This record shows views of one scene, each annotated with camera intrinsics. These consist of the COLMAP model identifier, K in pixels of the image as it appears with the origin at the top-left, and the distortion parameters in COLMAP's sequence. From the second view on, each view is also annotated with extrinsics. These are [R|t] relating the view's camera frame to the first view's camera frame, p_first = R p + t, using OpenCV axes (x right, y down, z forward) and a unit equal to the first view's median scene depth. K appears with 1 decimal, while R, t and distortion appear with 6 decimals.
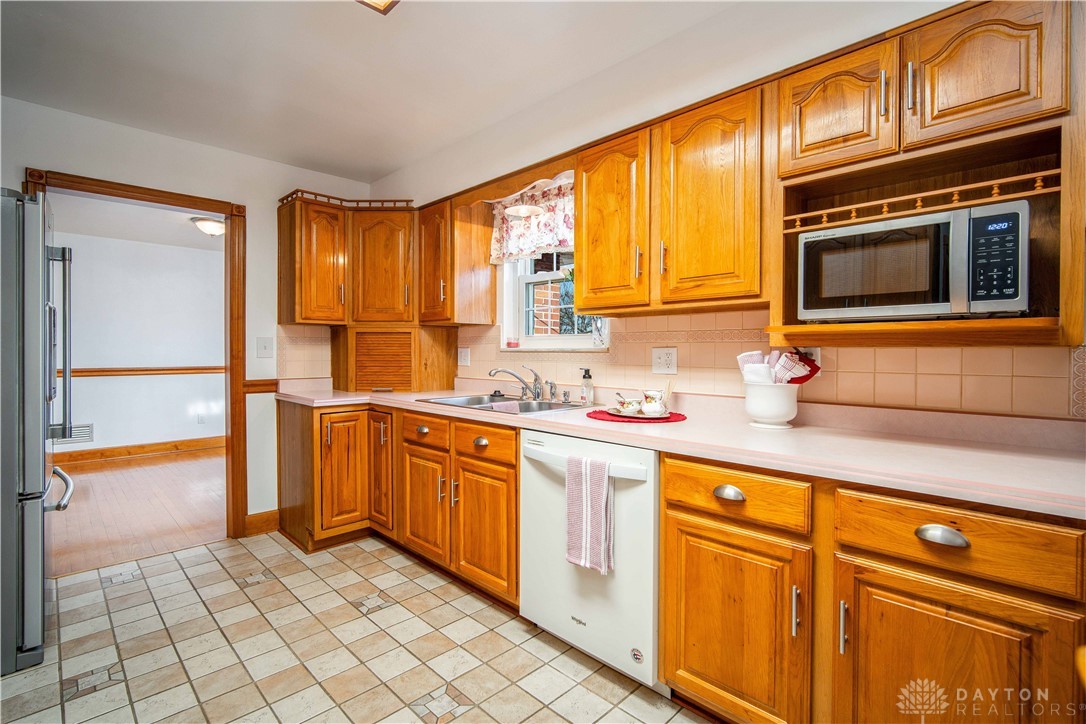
lens RADIAL K [[516.0, 0, 543.8], [0, 516.0, 357.0], [0, 0, 1]] dist [-0.011050, 0.002464]
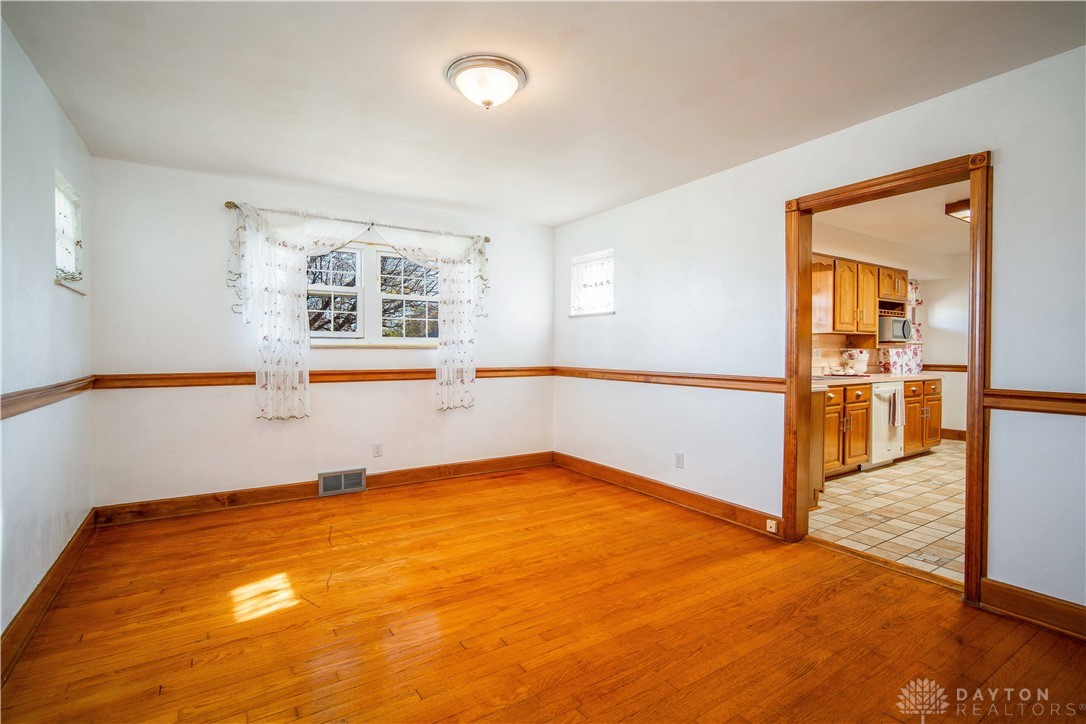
lens RADIAL K [[516.0, 0, 523.5], [0, 516.0, 360.9], [0, 0, 1]] dist [-0.011050, 0.002464]
pose [[0.207393, -0.016263, 0.978122, -3.404426], [0.011269, 0.999835, 0.014234, -0.012055], [-0.978193, 0.008071, 0.207542, 2.673292]]
